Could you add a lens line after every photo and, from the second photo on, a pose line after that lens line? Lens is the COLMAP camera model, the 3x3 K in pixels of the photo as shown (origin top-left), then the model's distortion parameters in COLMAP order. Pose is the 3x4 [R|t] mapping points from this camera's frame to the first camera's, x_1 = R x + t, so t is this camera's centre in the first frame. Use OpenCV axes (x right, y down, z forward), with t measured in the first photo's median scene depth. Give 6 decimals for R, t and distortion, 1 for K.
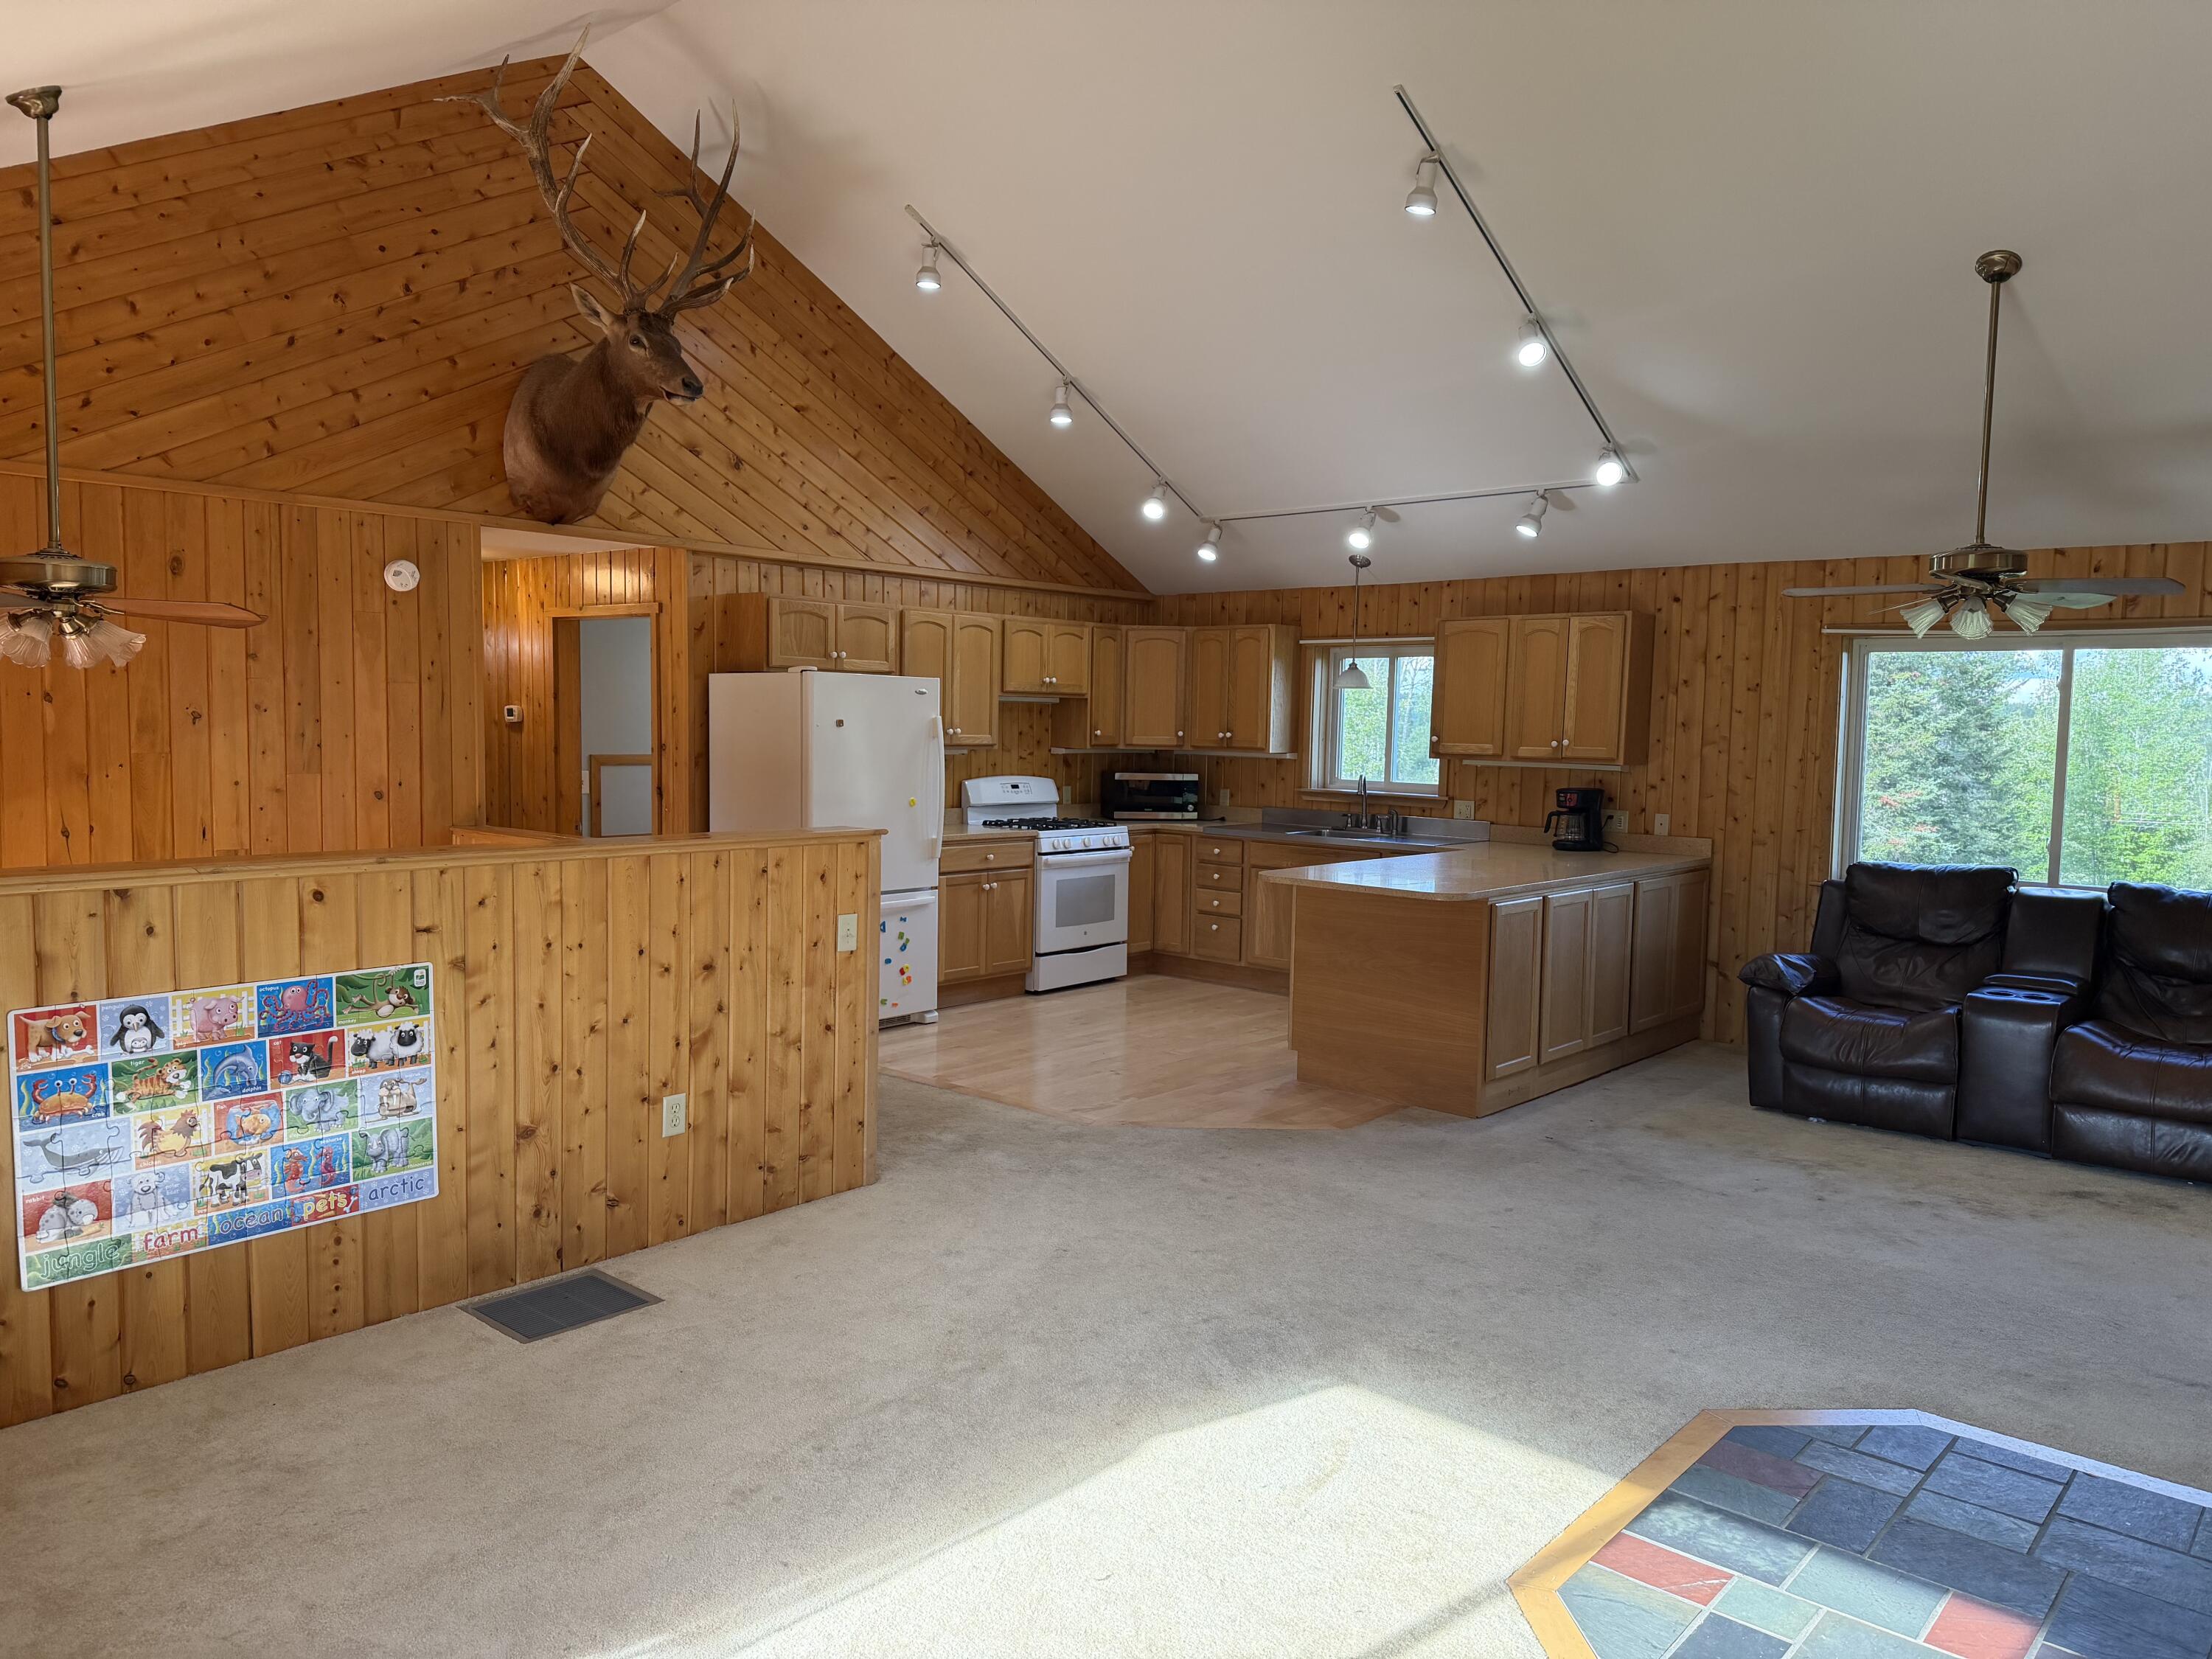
lens RADIAL K [[1537.1, 0, 1084.7], [0, 1537.1, 840.2], [0, 0, 1]] dist [0.056503, -0.074700]
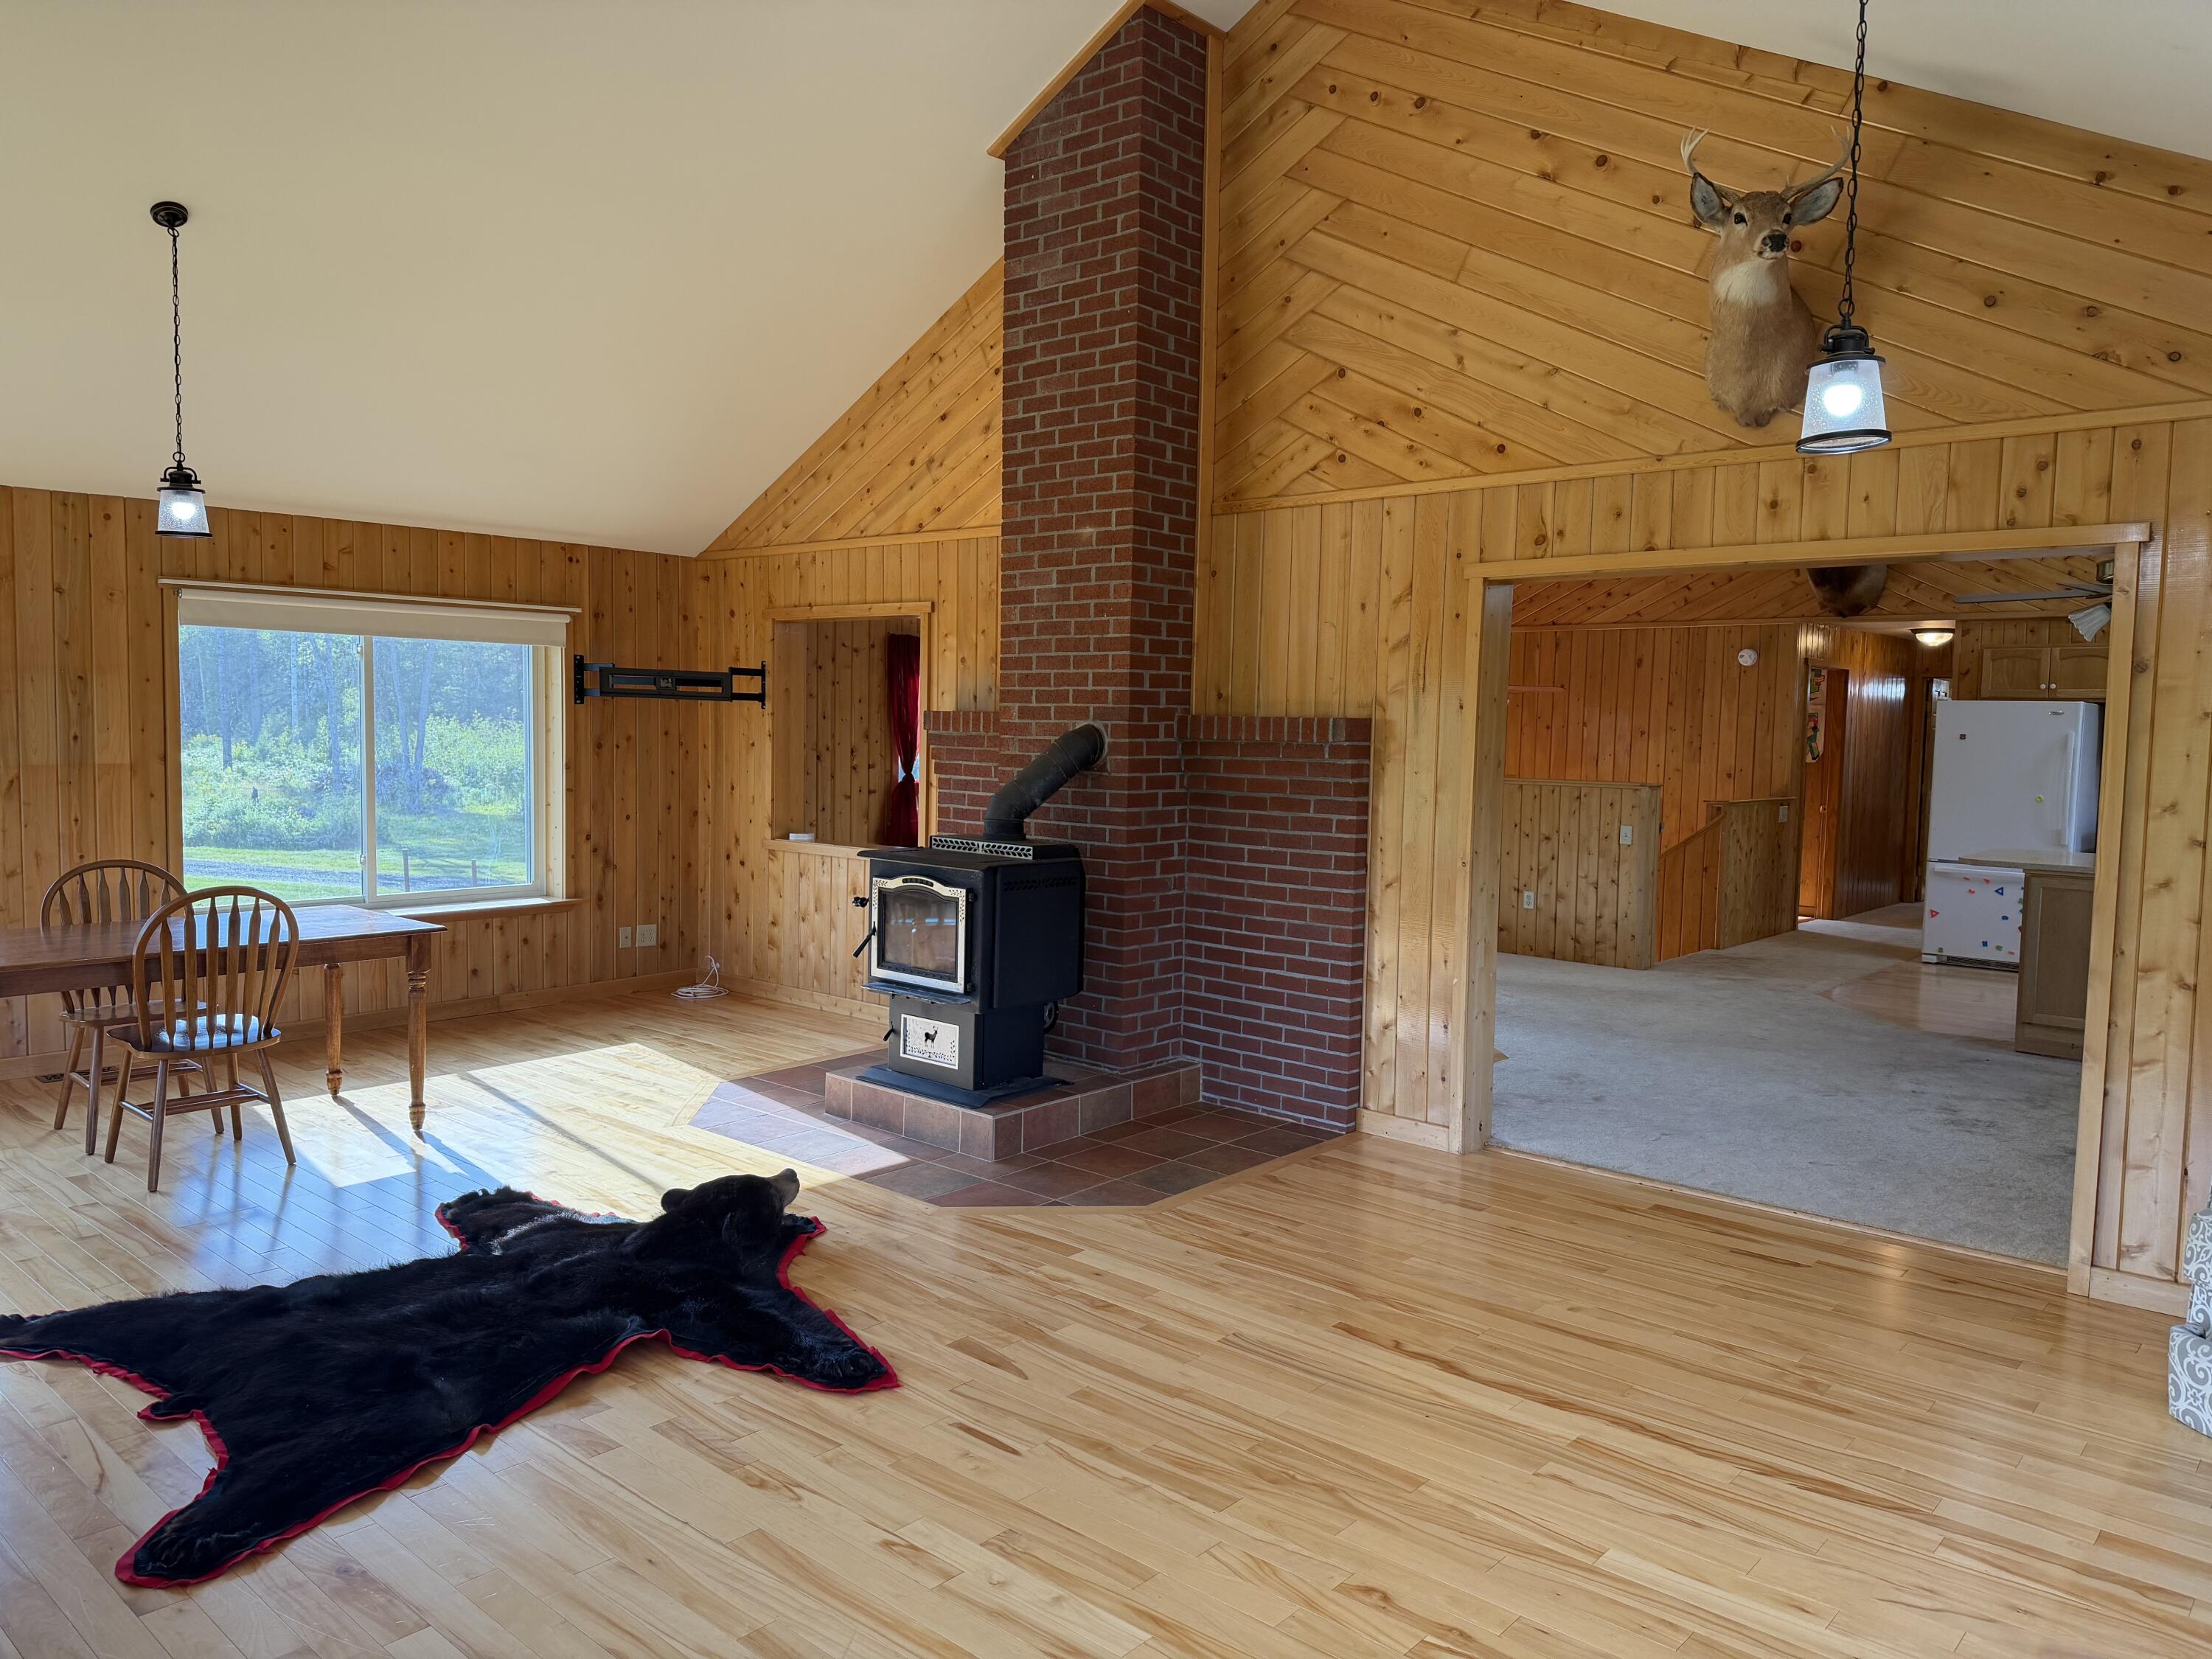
lens RADIAL K [[1537.1, 0, 1107.2], [0, 1537.1, 840.3], [0, 0, 1]] dist [0.056503, -0.074700]
pose [[-0.004195, 0.058851, -0.998258, 1.194101], [-0.098176, 0.993420, 0.058978, 0.009925], [0.995160, 0.098253, 0.001610, 0.219515]]
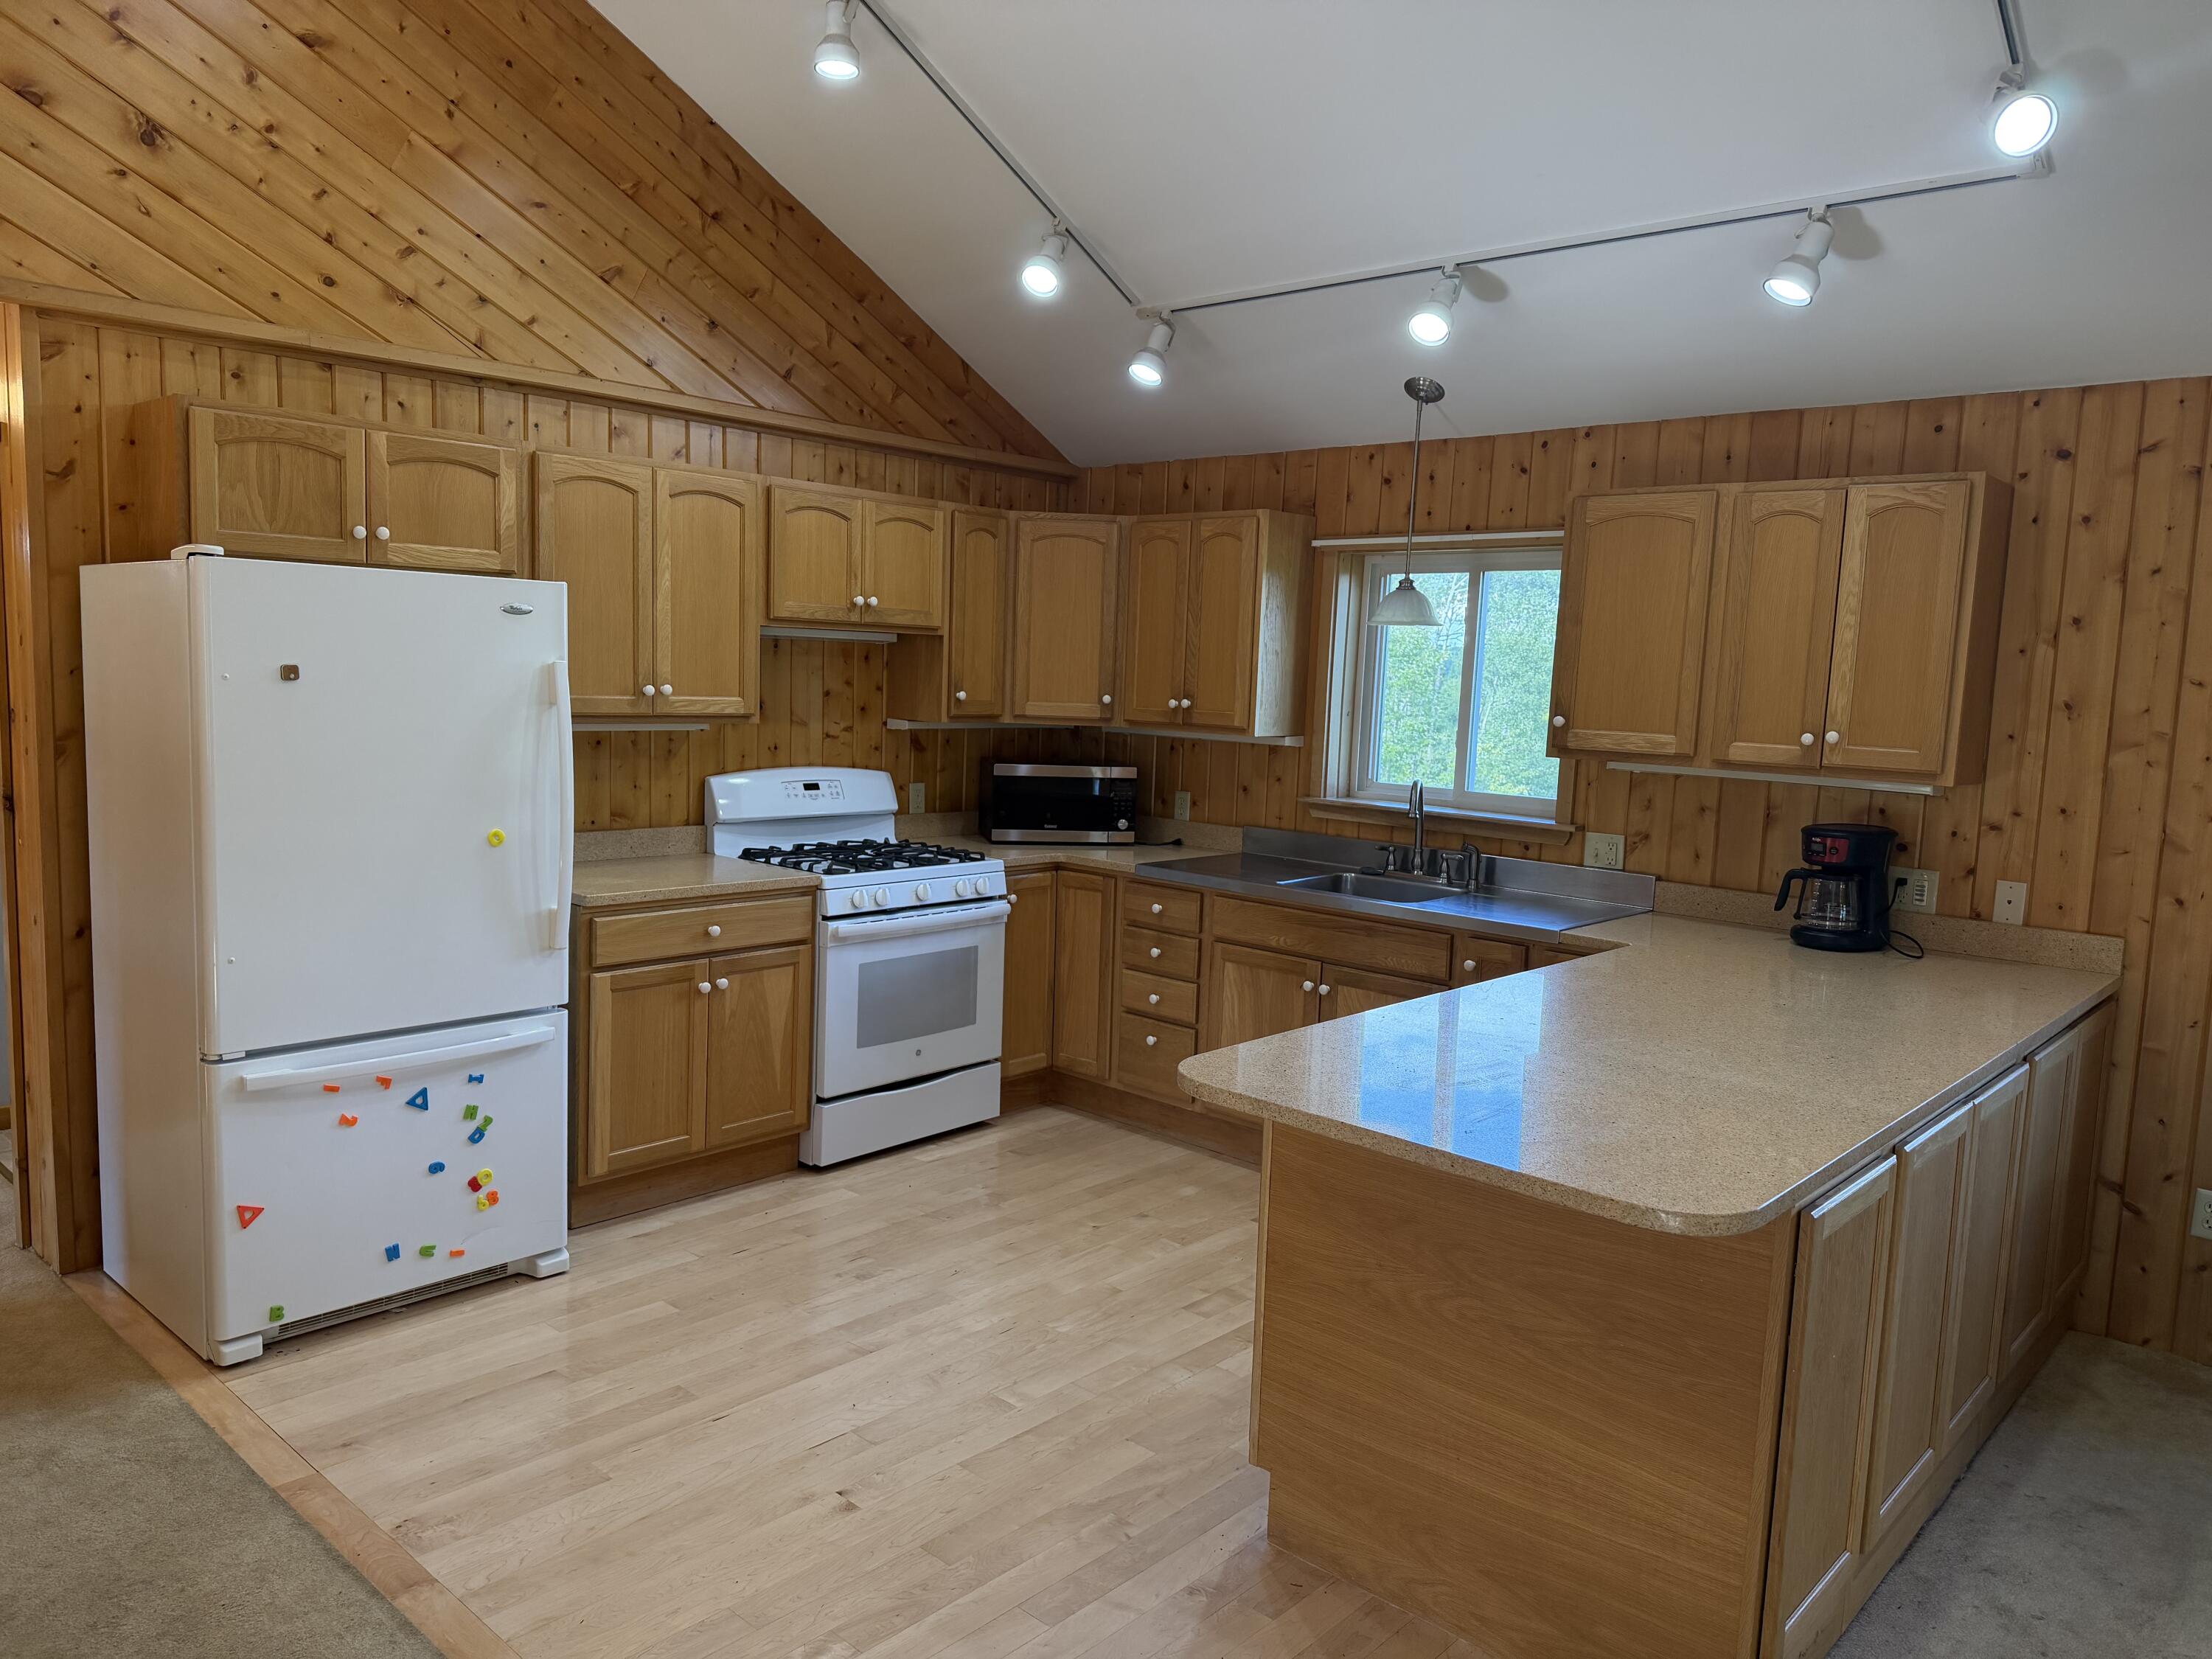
lens RADIAL K [[1537.1, 0, 1107.0], [0, 1537.1, 834.8], [0, 0, 1]] dist [0.056503, -0.074700]
pose [[0.999822, 0.018247, -0.004824, 0.081848], [-0.018079, 0.999296, 0.032870, -0.045296], [0.005421, -0.032777, 0.999448, 0.509639]]
